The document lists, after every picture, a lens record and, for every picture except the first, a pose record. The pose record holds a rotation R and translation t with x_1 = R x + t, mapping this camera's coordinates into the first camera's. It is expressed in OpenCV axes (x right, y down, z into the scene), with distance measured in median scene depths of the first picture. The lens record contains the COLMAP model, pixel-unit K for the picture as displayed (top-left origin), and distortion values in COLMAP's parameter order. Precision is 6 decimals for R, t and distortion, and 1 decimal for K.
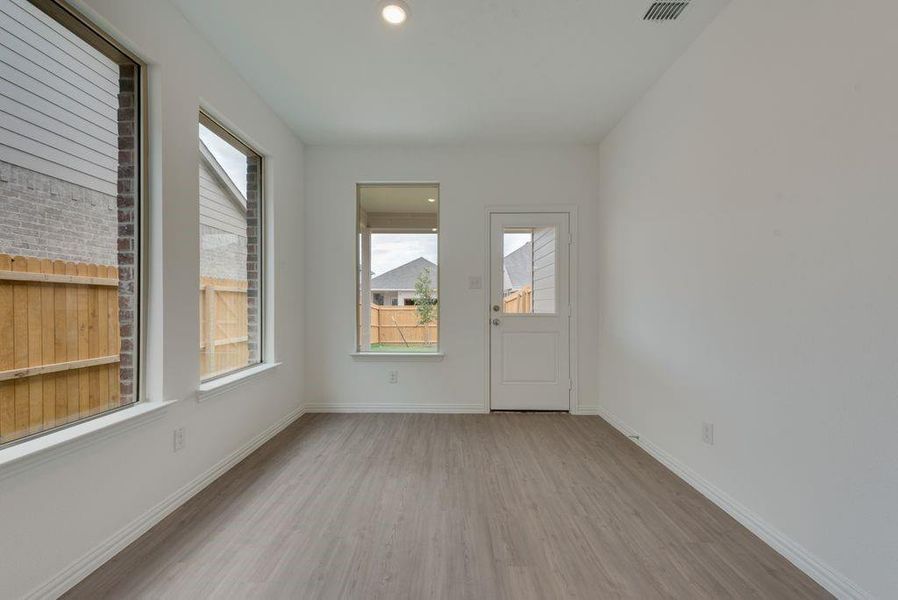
lens RADIAL K [[357.9, 0, 449.2], [0, 357.9, 303.8], [0, 0, 1]] dist [0.005389, -0.001079]
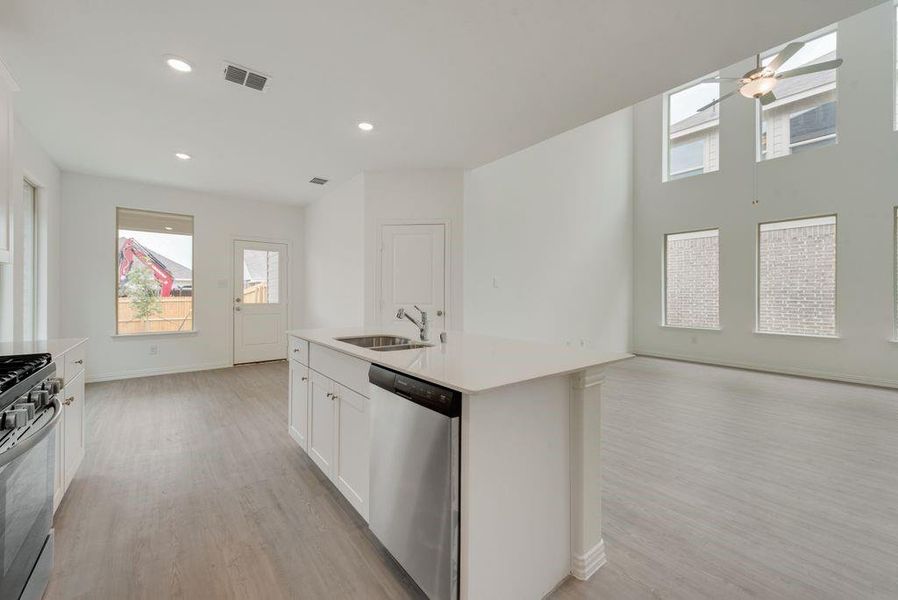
lens RADIAL K [[357.9, 0, 449.6], [0, 357.9, 295.5], [0, 0, 1]] dist [0.005389, -0.001079]
pose [[0.780350, -0.001779, 0.625340, -0.127673], [0.000035, 0.999996, 0.002802, -0.011224], [-0.625343, -0.002165, 0.780347, -0.802286]]
